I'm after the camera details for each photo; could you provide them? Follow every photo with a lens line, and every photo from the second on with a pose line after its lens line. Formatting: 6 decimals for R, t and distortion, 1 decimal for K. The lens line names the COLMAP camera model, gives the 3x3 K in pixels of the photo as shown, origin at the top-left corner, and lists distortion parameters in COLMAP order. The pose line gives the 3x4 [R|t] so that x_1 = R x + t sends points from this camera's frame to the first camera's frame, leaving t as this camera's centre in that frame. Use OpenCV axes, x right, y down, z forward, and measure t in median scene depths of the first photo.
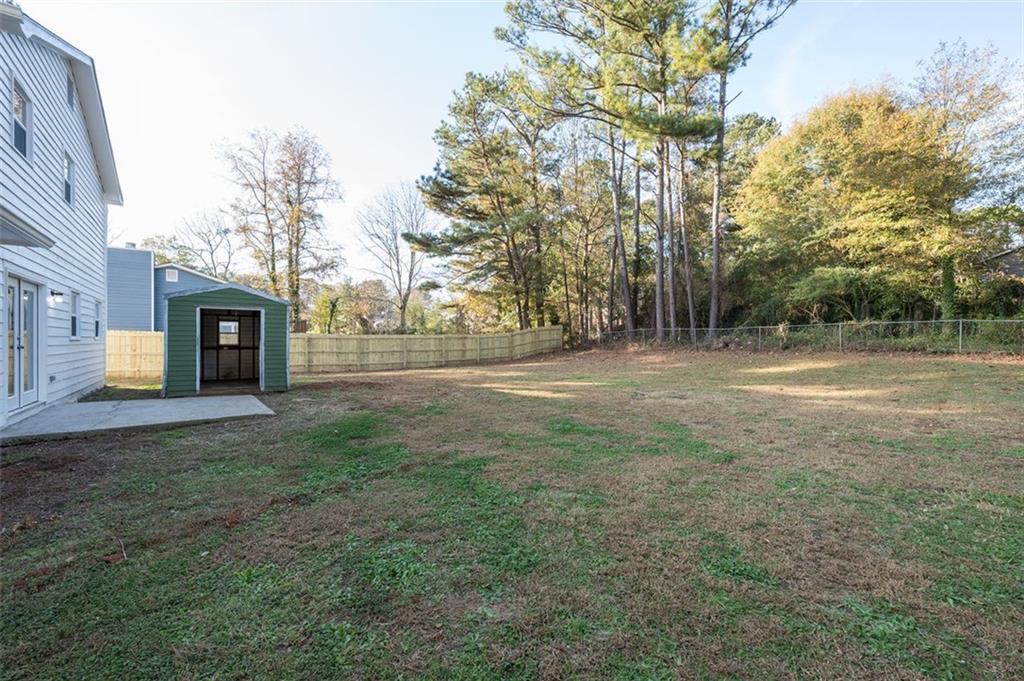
lens RADIAL K [[411.9, 0, 510.0], [0, 411.9, 339.6], [0, 0, 1]] dist [0.002788, 0.000525]
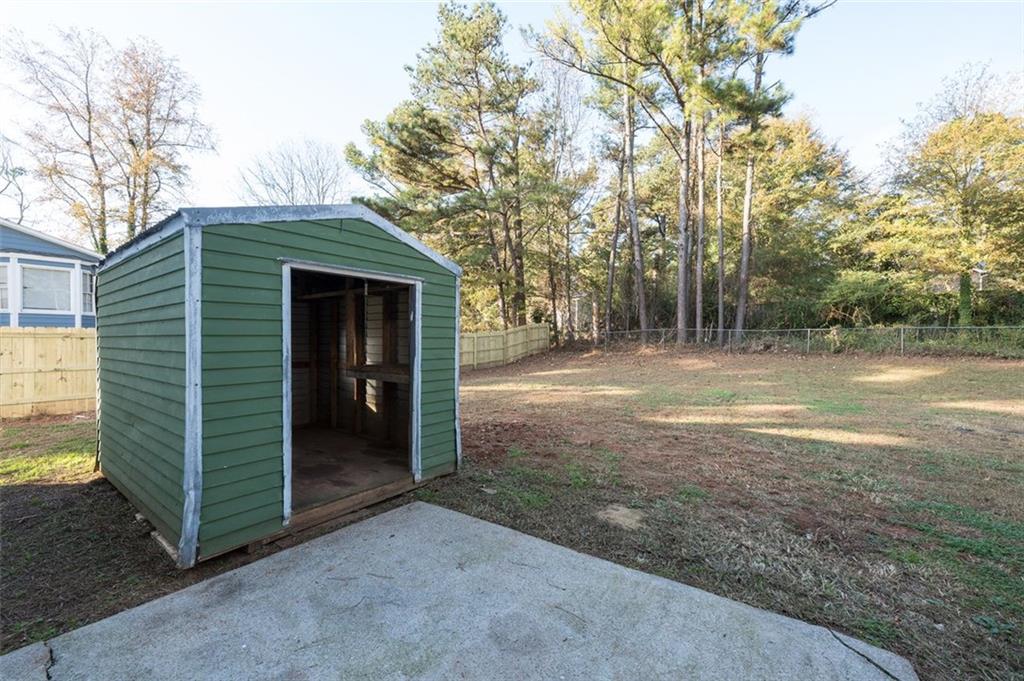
lens RADIAL K [[411.9, 0, 515.4], [0, 411.9, 338.0], [0, 0, 1]] dist [0.002788, 0.000525]
pose [[0.951833, 0.005299, 0.306571, -0.189107], [-0.007381, 0.999957, 0.005633, -0.006193], [-0.306527, -0.007624, 0.951831, 0.174102]]
